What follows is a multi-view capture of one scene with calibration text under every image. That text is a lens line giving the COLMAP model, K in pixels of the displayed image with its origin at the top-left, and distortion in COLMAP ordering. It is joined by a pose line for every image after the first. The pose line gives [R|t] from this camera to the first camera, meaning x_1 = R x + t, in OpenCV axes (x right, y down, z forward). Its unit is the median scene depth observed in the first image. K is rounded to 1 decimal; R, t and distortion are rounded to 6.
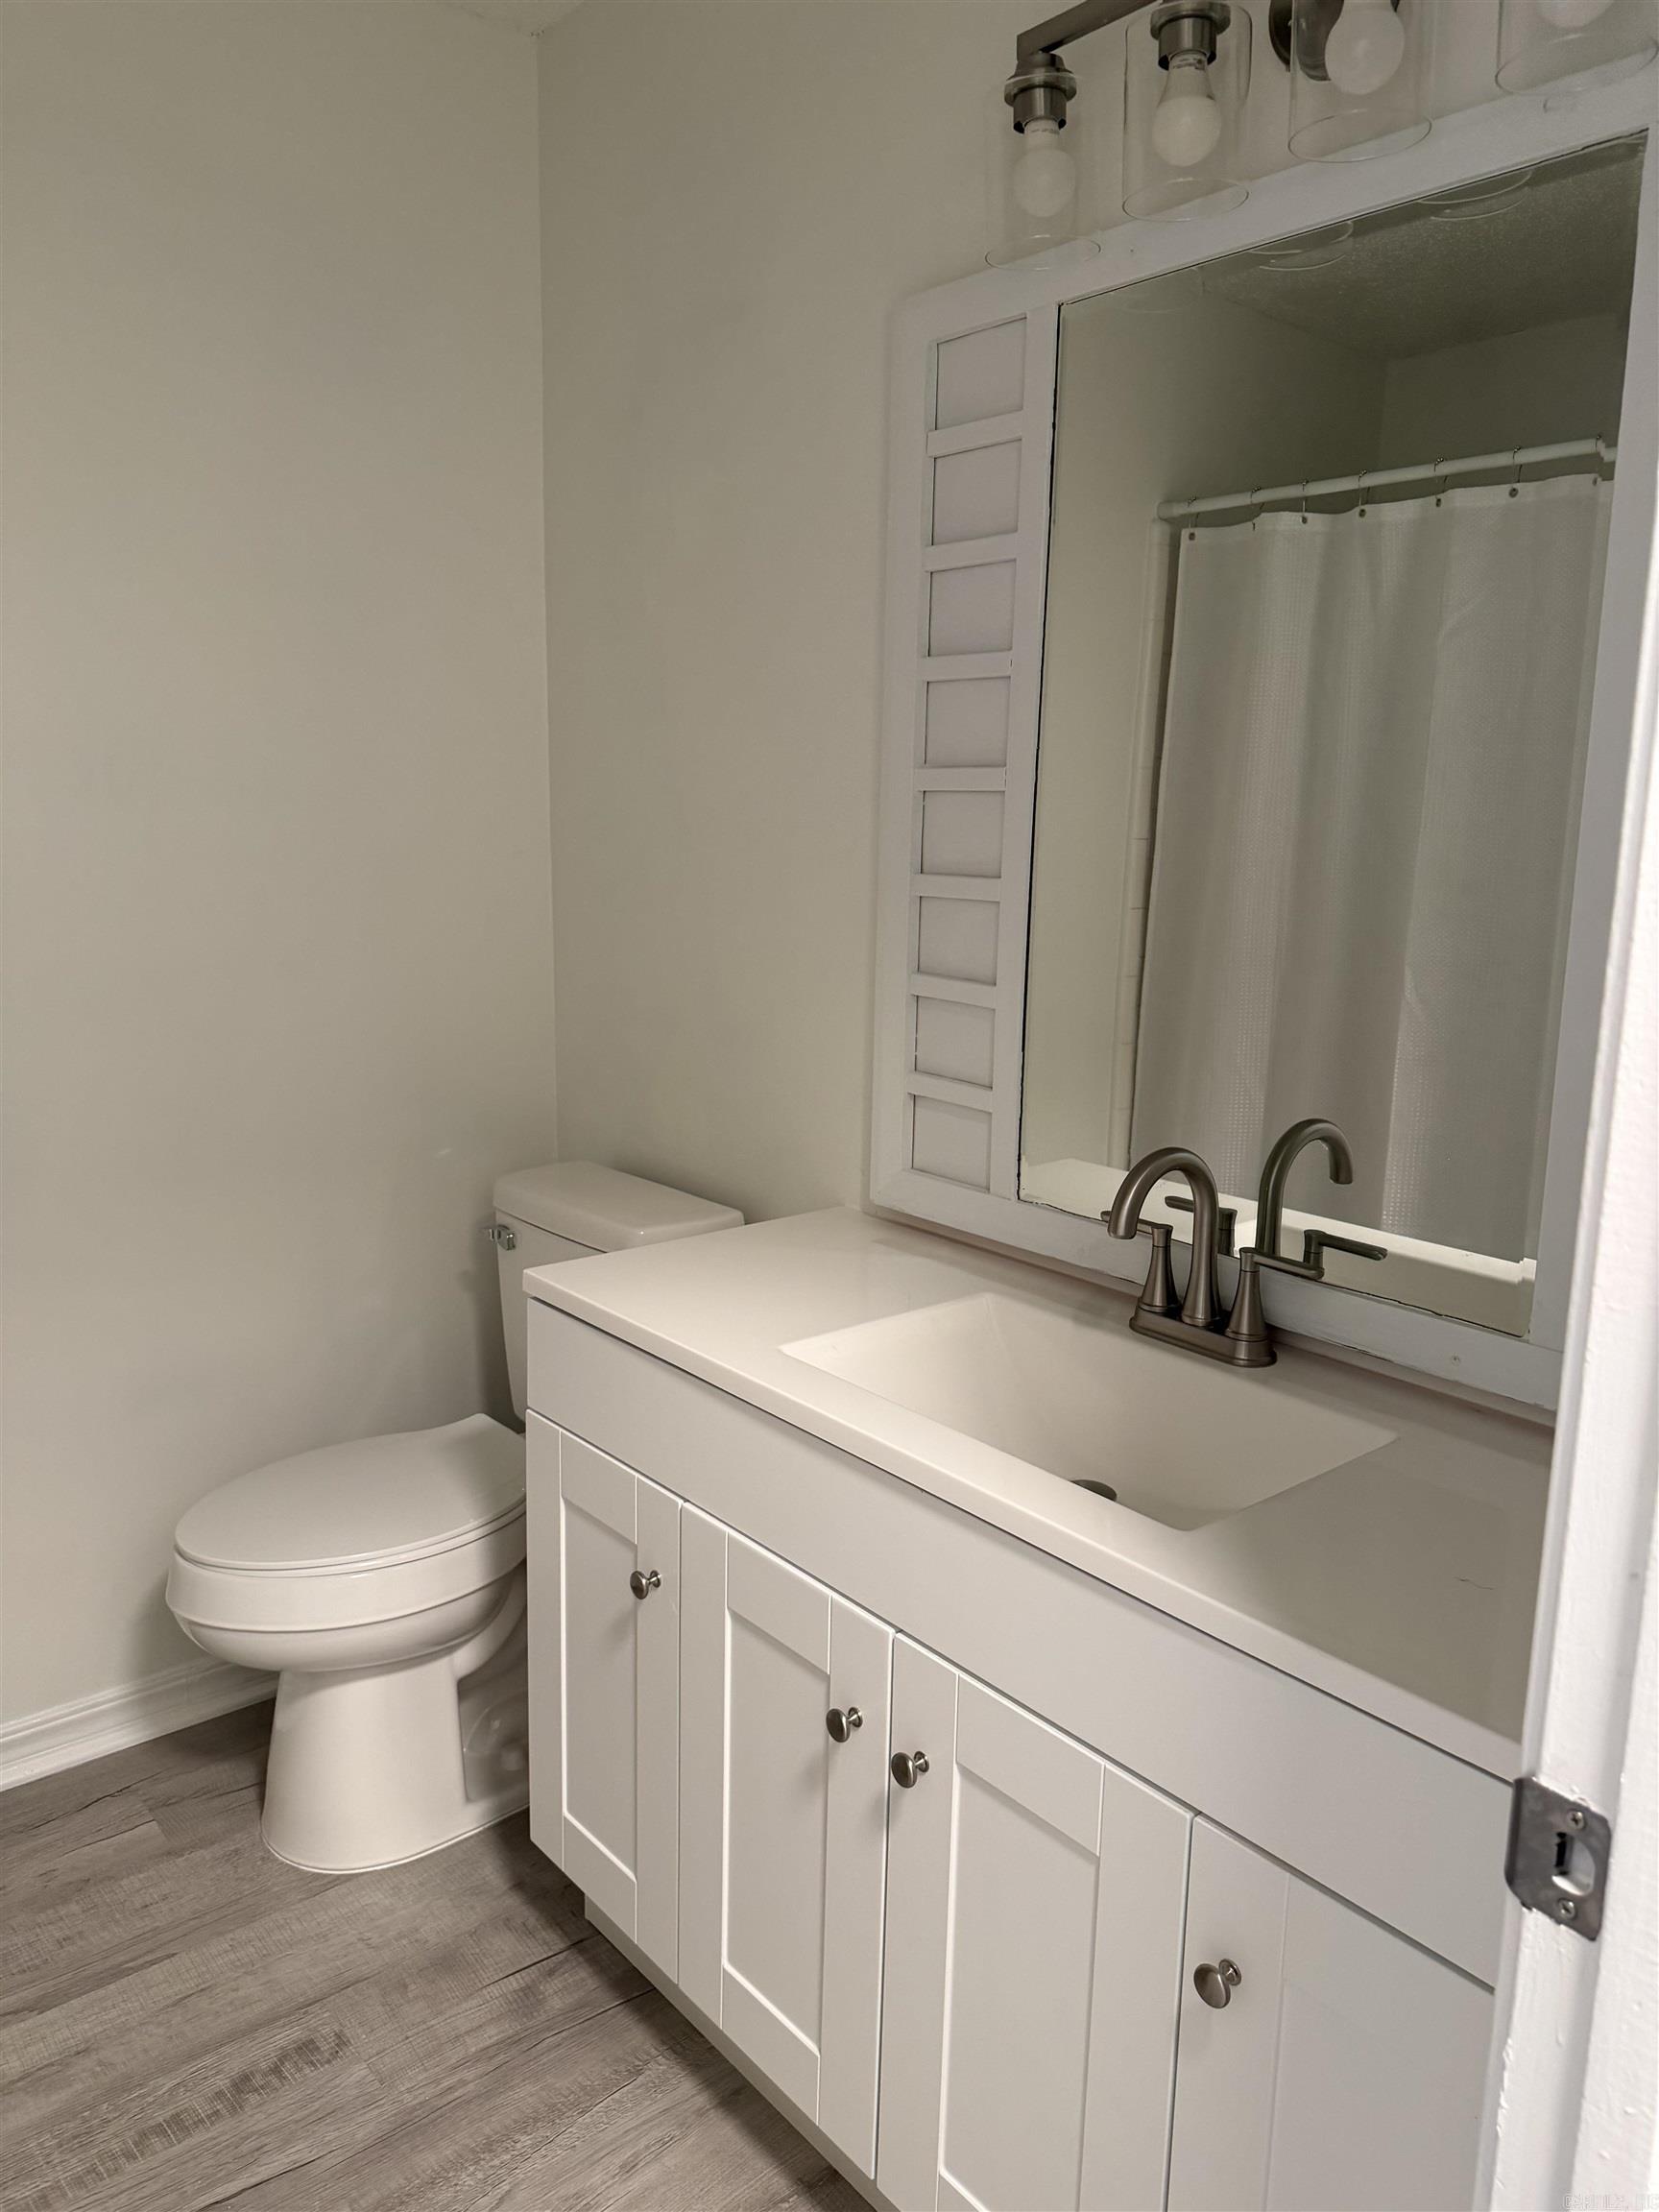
lens RADIAL K [[1559.9, 0, 829.8], [0, 1559.9, 1106.1], [0, 0, 1]] dist [0.085948, -0.140659]
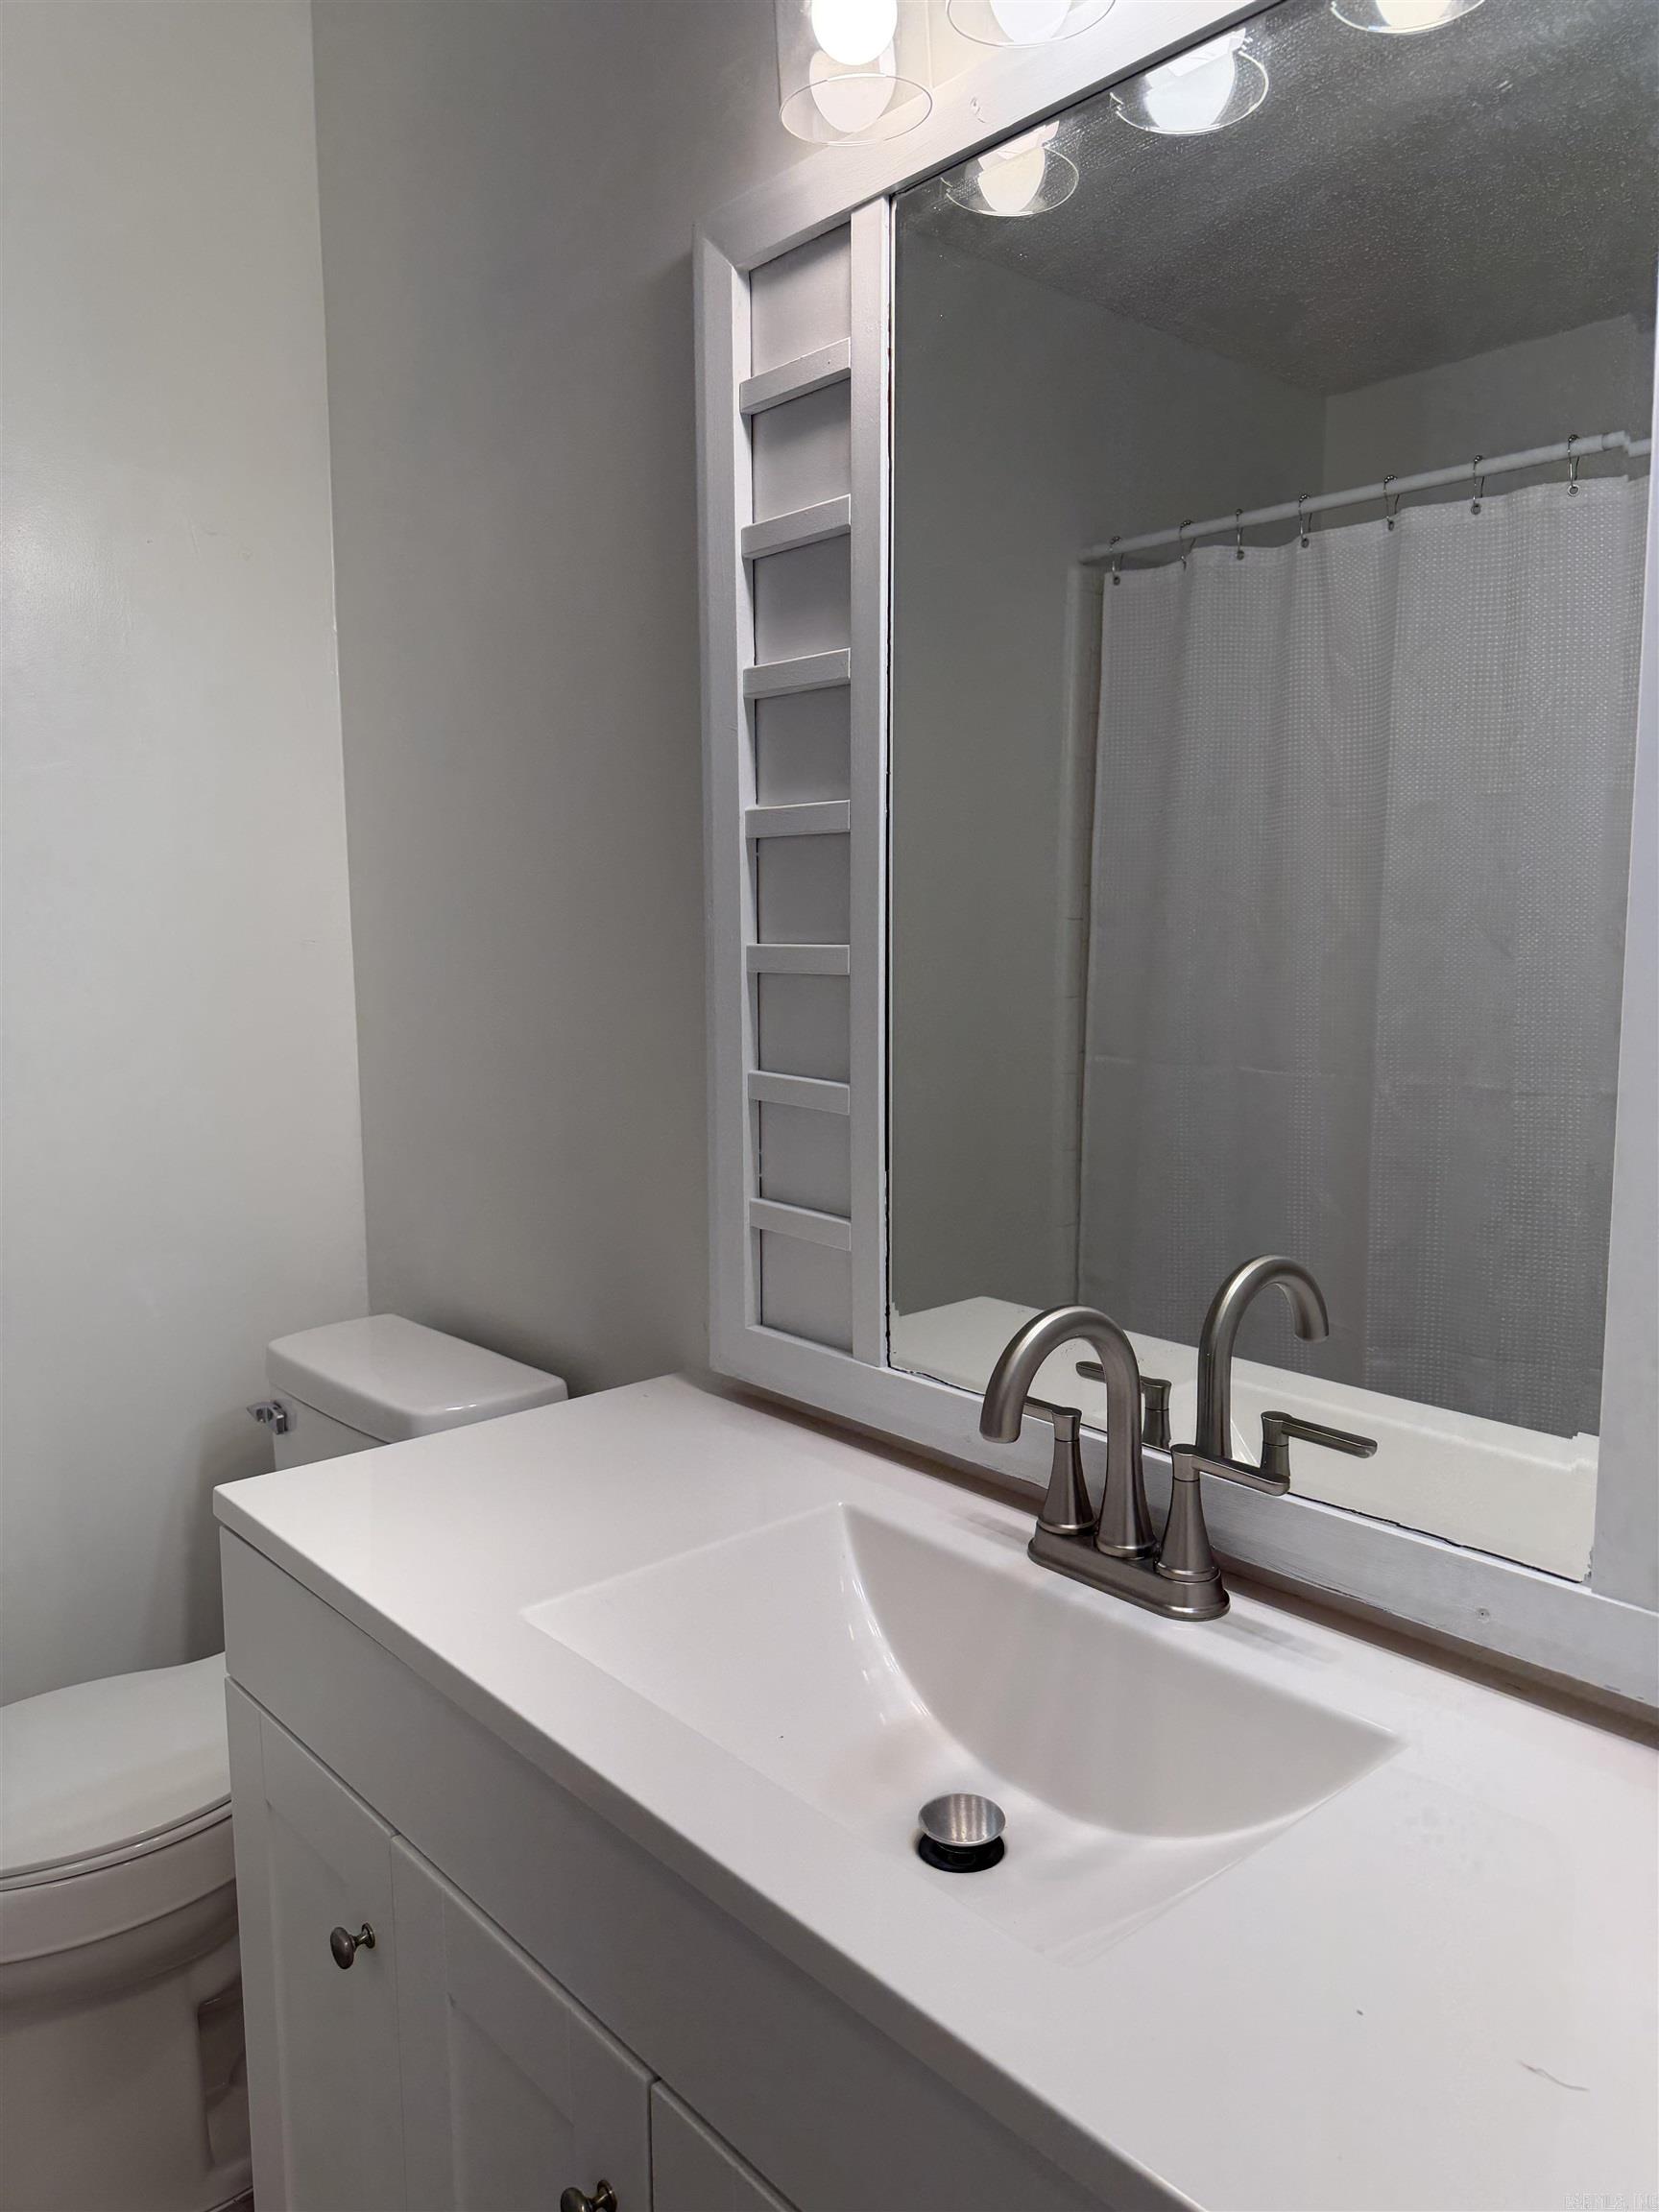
lens RADIAL K [[1559.9, 0, 829.8], [0, 1559.9, 1106.1], [0, 0, 1]] dist [0.085948, -0.140659]
pose [[0.999558, -0.026678, 0.013134, 0.087337], [0.027523, 0.997237, -0.069002, -0.014522], [-0.011257, 0.069333, 0.997530, 0.245534]]
